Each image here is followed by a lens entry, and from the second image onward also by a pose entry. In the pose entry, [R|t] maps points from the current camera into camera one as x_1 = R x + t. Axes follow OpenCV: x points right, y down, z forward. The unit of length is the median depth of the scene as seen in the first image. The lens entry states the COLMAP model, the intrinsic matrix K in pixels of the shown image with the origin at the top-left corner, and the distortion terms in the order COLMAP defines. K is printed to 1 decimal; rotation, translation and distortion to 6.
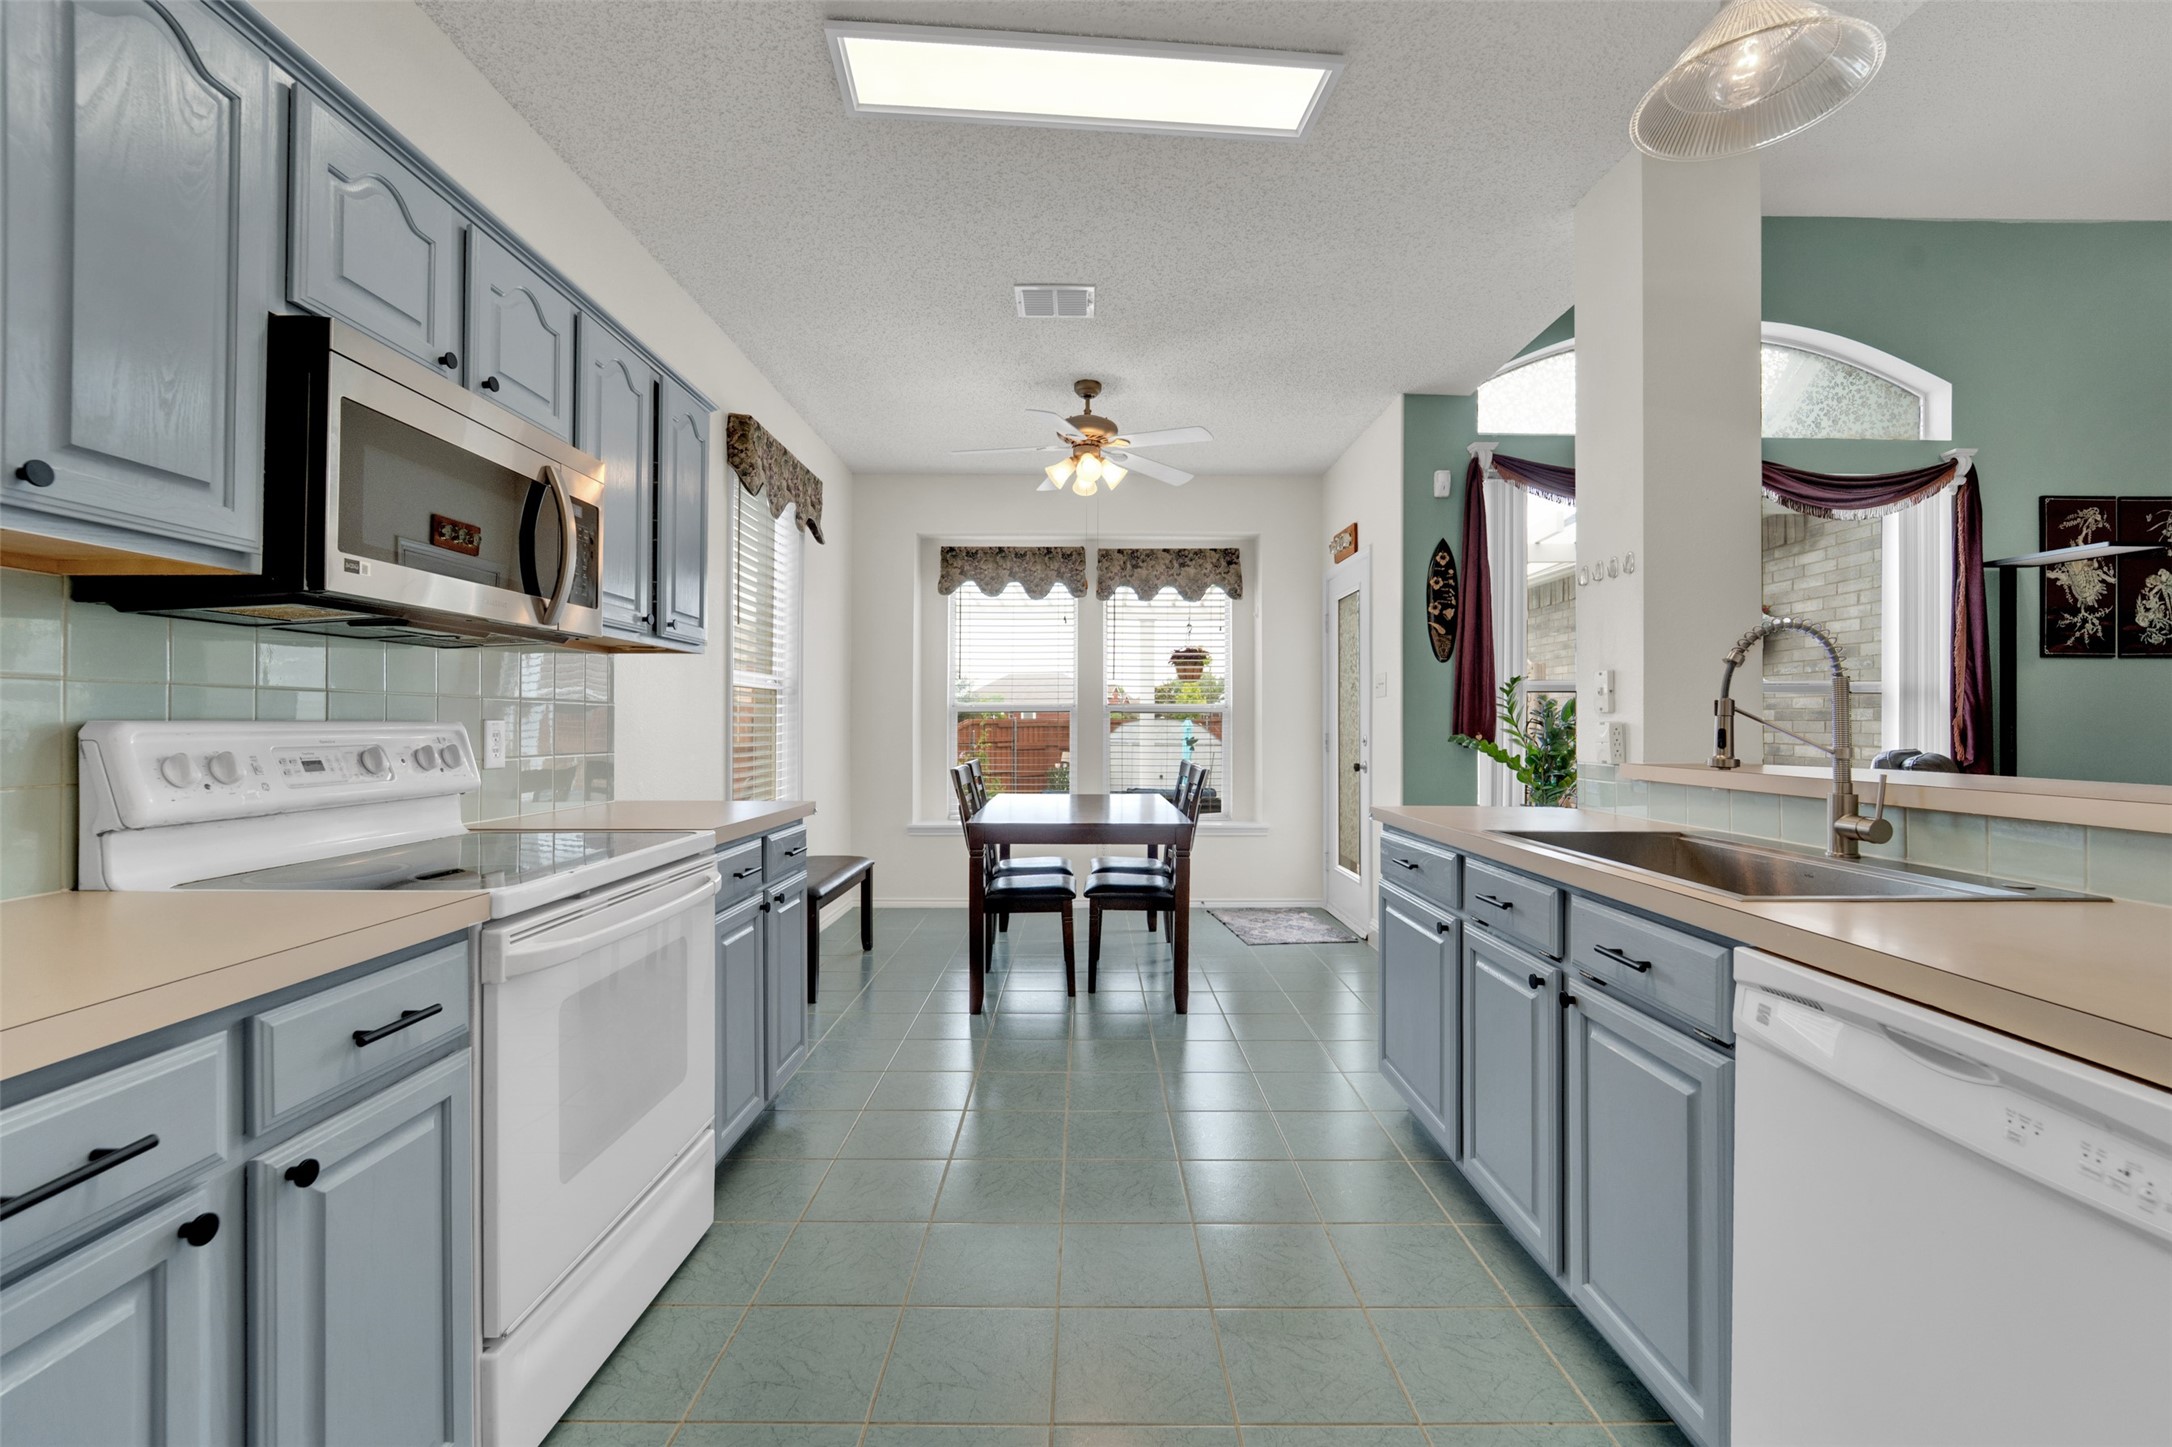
lens RADIAL K [[892.9, 0, 1088.4], [0, 892.9, 717.3], [0, 0, 1]] dist [-0.008734, 0.002547]
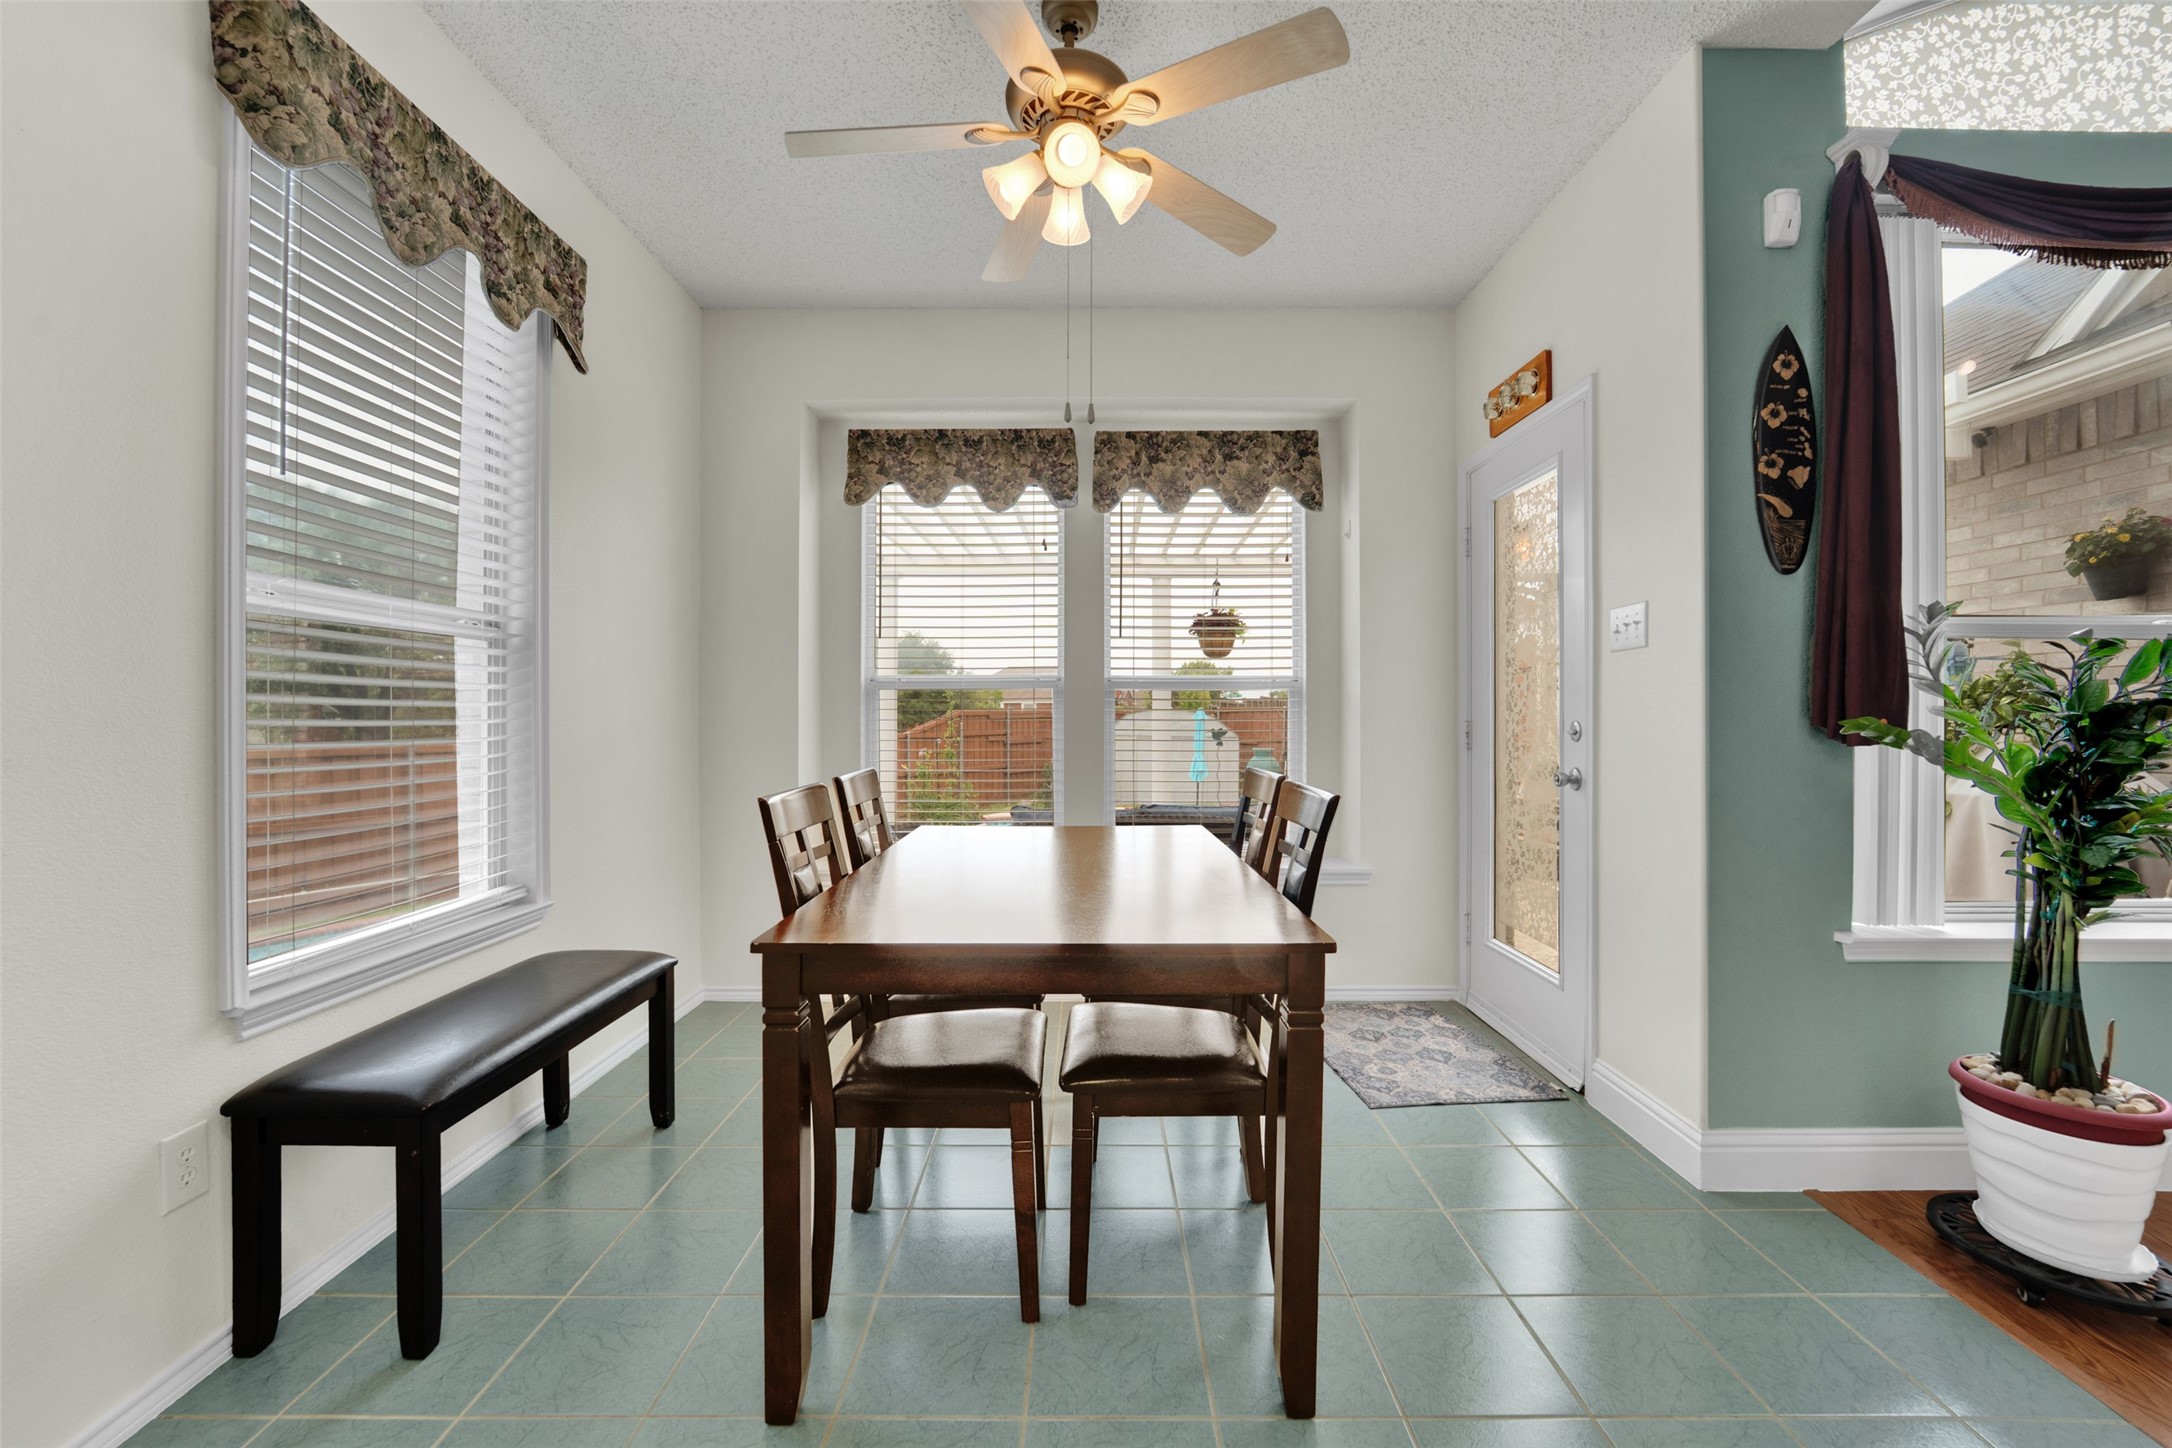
lens RADIAL K [[892.9, 0, 1089.4], [0, 892.9, 723.6], [0, 0, 1]] dist [-0.008734, 0.002547]
pose [[0.999995, -0.003013, -0.000796, 0.007607], [0.003025, 0.999883, 0.015007, 0.010674], [0.000751, -0.015009, 0.999887, 0.426450]]
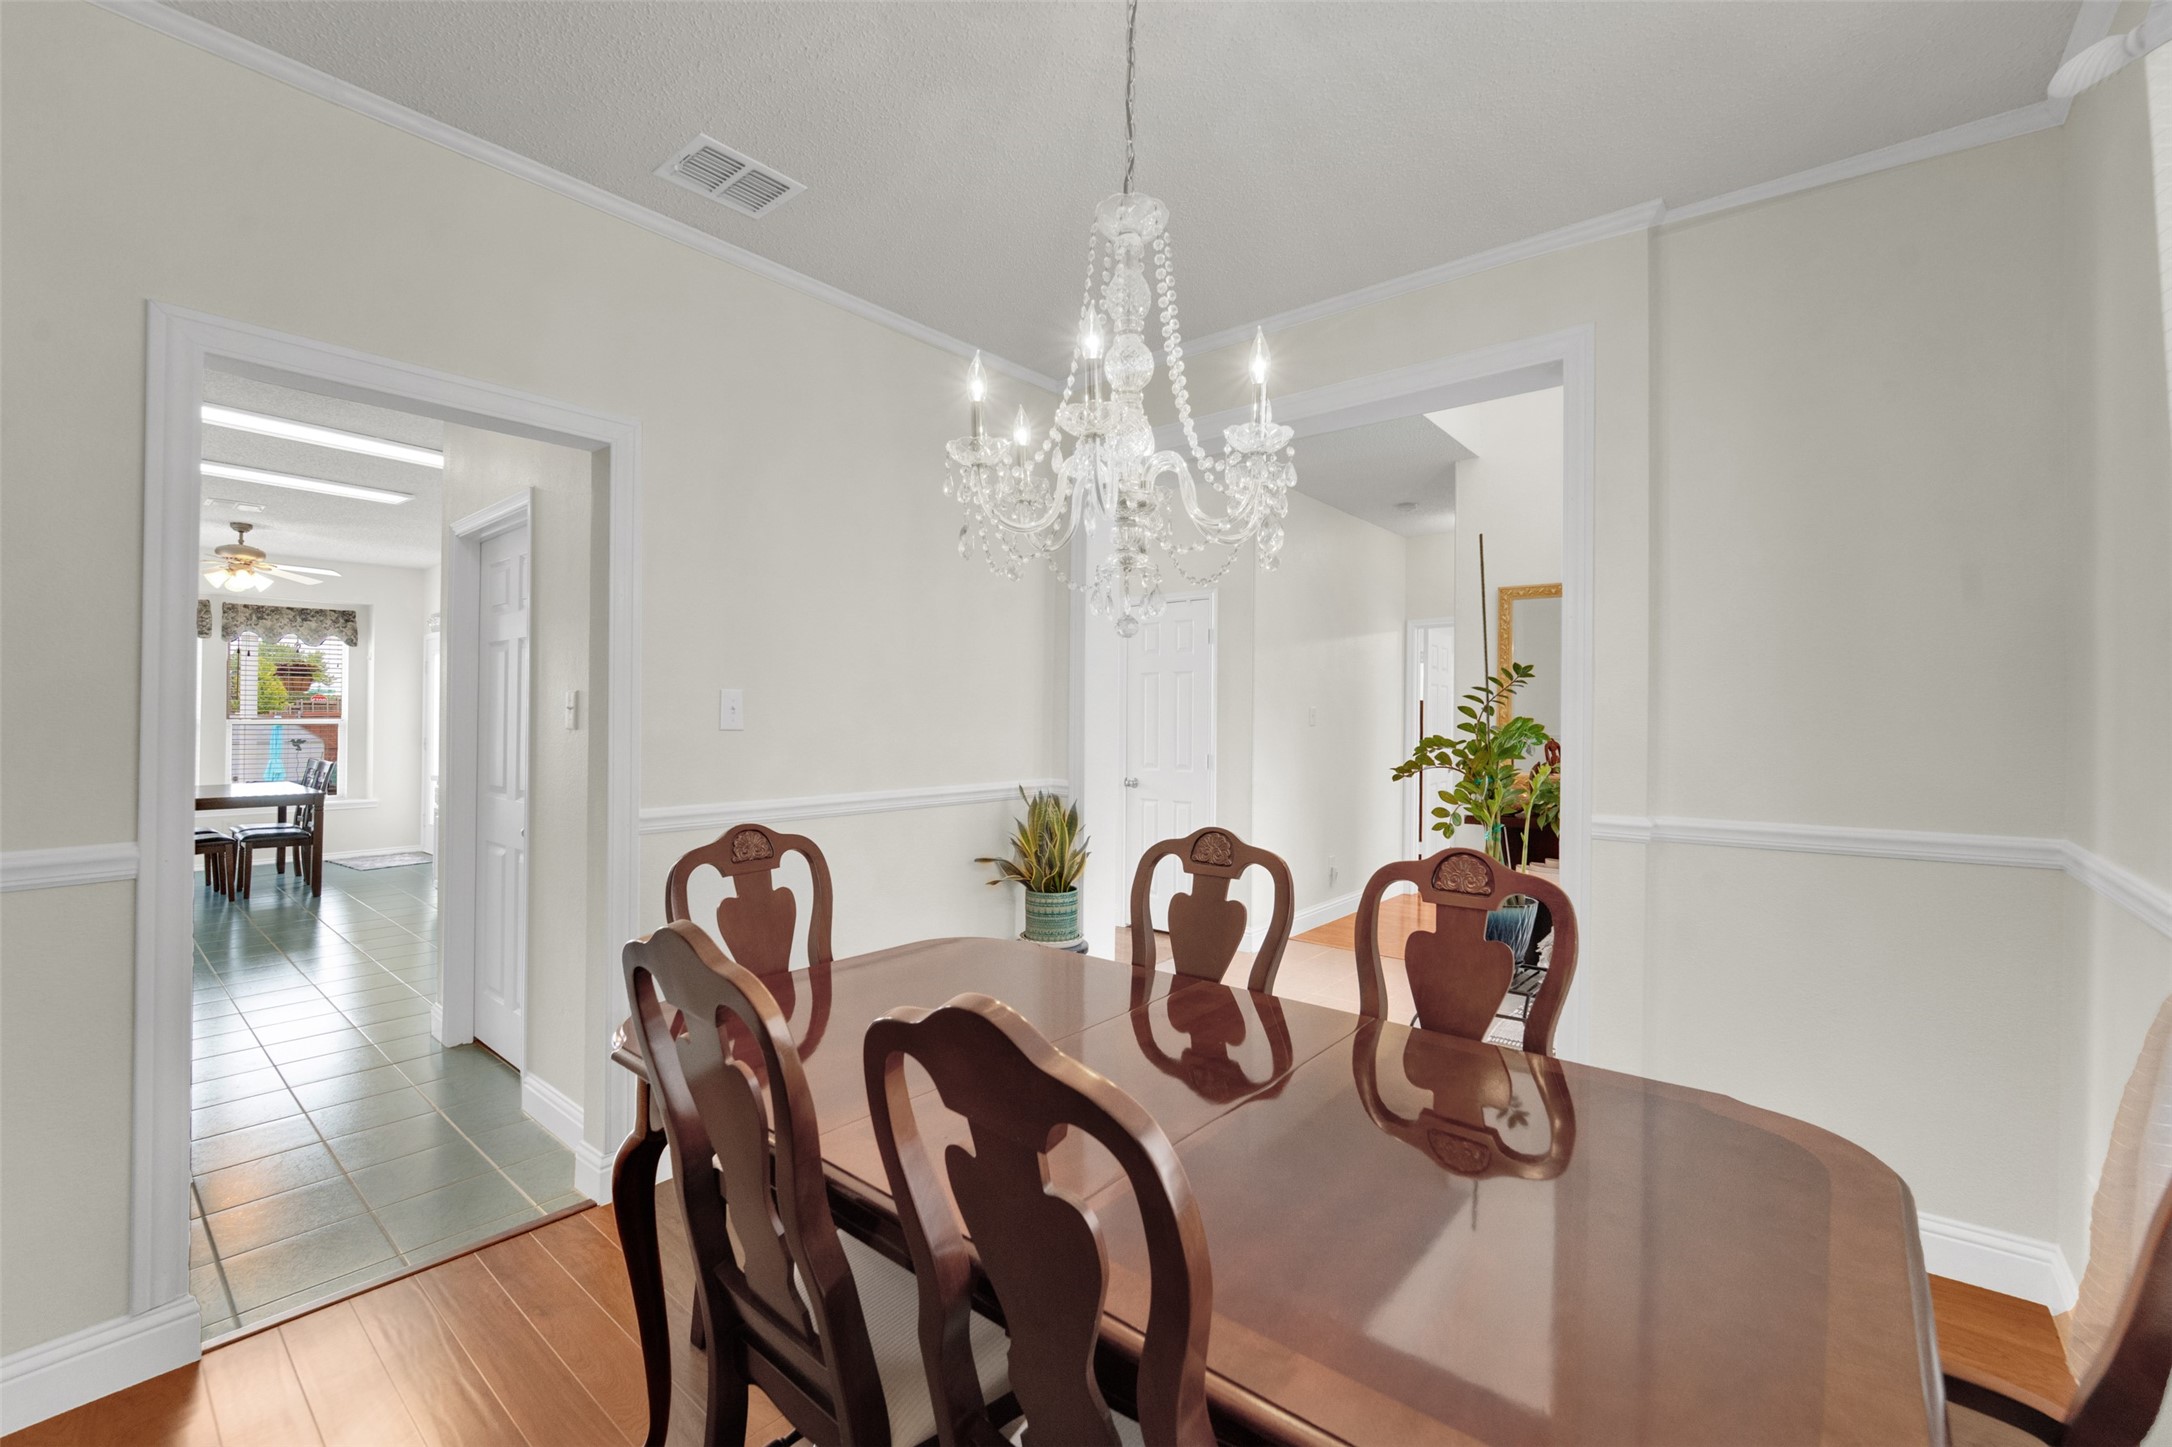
lens RADIAL K [[892.9, 0, 1077.7], [0, 892.9, 704.8], [0, 0, 1]] dist [-0.008734, 0.002547]
pose [[0.652507, 0.014622, 0.757641, -0.186995], [-0.009724, 0.999893, -0.010922, -0.037933], [-0.757720, -0.000241, 0.652580, -0.989108]]
